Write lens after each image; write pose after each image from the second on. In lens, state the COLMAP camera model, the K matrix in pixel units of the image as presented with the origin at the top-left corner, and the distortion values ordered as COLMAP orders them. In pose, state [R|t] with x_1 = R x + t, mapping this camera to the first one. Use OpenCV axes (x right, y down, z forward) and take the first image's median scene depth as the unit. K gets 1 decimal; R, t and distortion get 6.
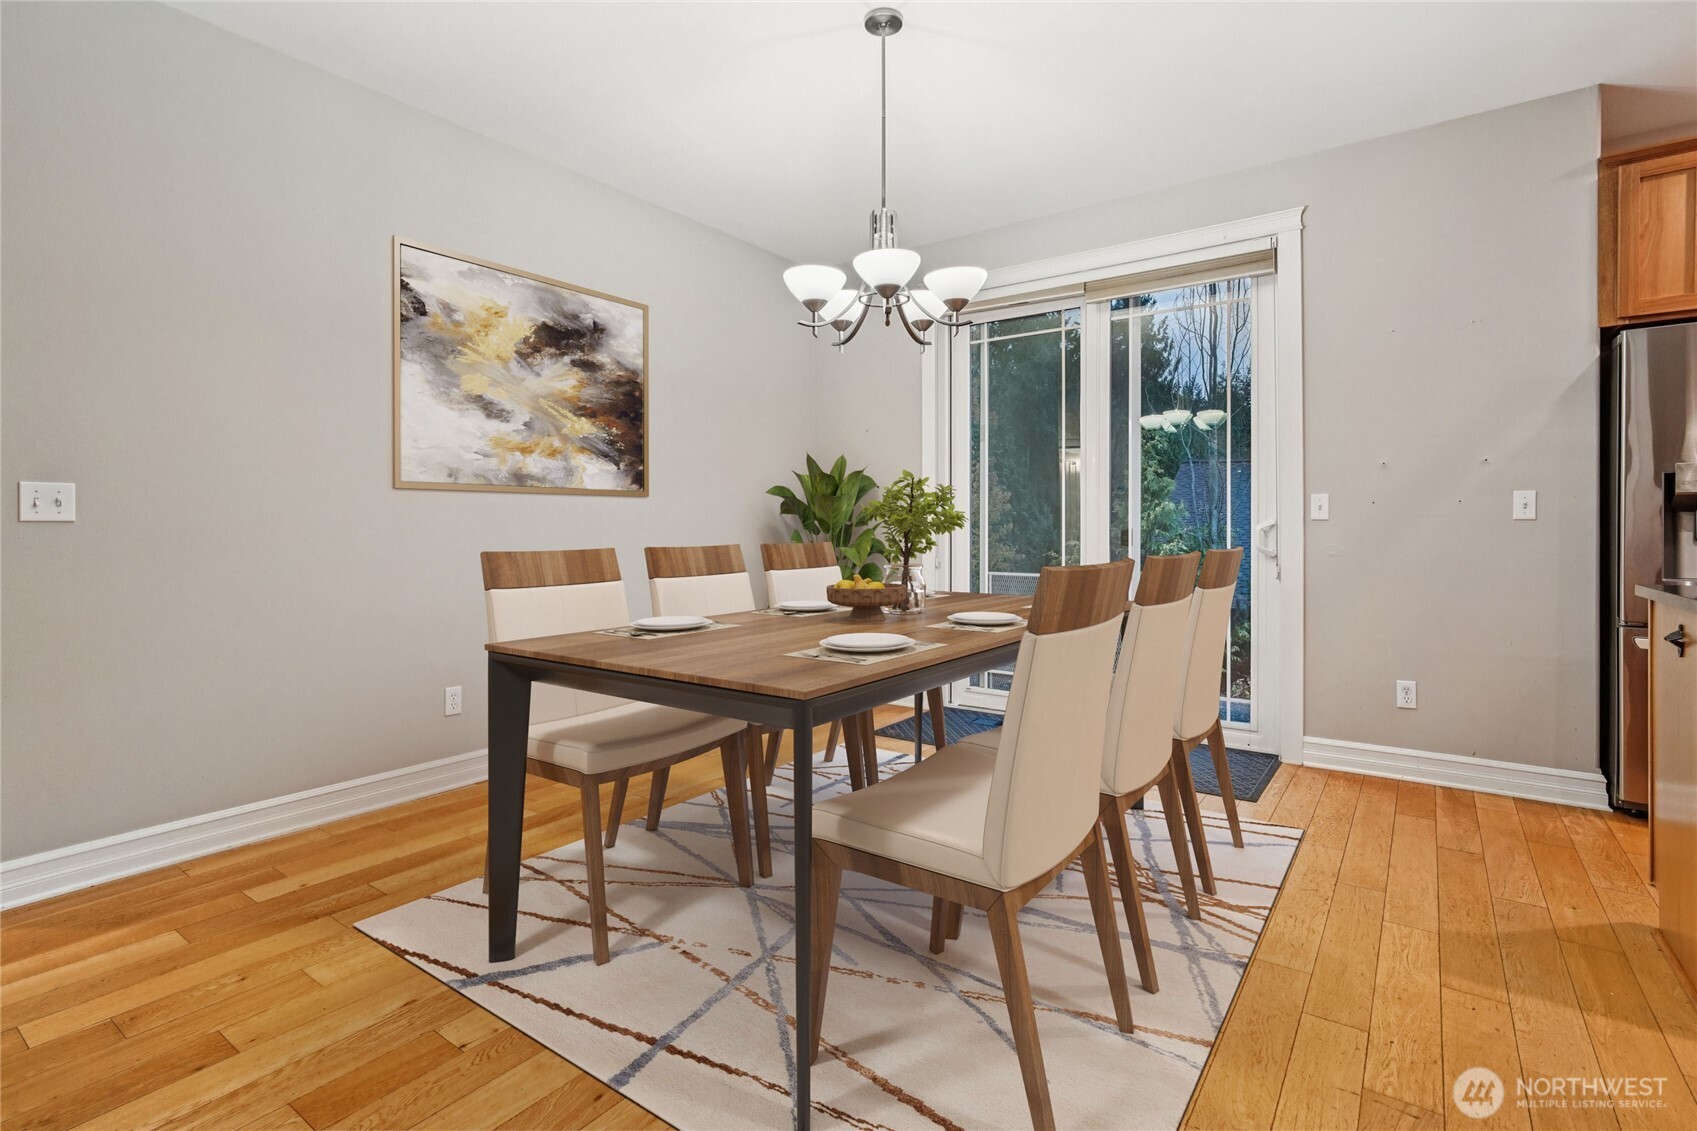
lens RADIAL K [[816.5, 0, 831.6], [0, 816.5, 539.7], [0, 0, 1]] dist [-0.002135, -0.000581]
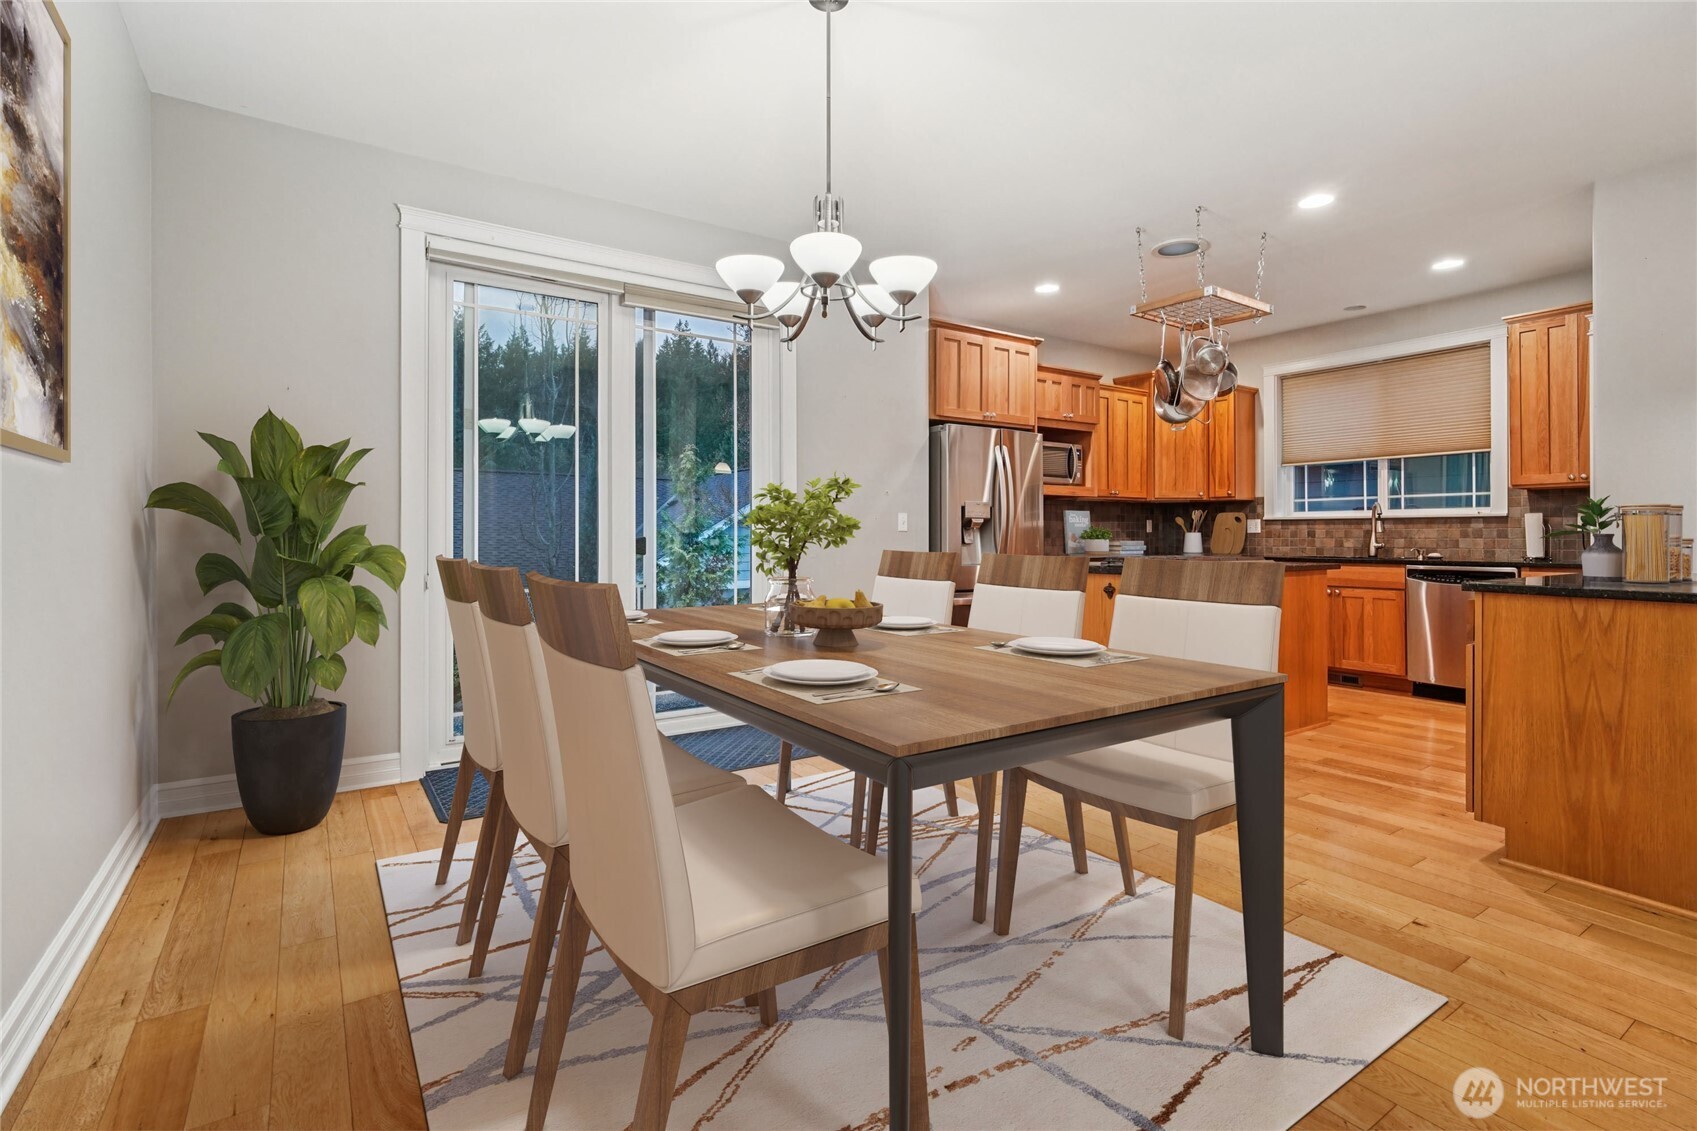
lens RADIAL K [[816.5, 0, 831.6], [0, 816.5, 539.7], [0, 0, 1]] dist [-0.002135, -0.000581]
pose [[0.330164, 0.002085, 0.943921, -0.785914], [0.015976, 0.999842, -0.007797, -0.001132], [-0.943788, 0.017654, 0.330078, 0.707503]]
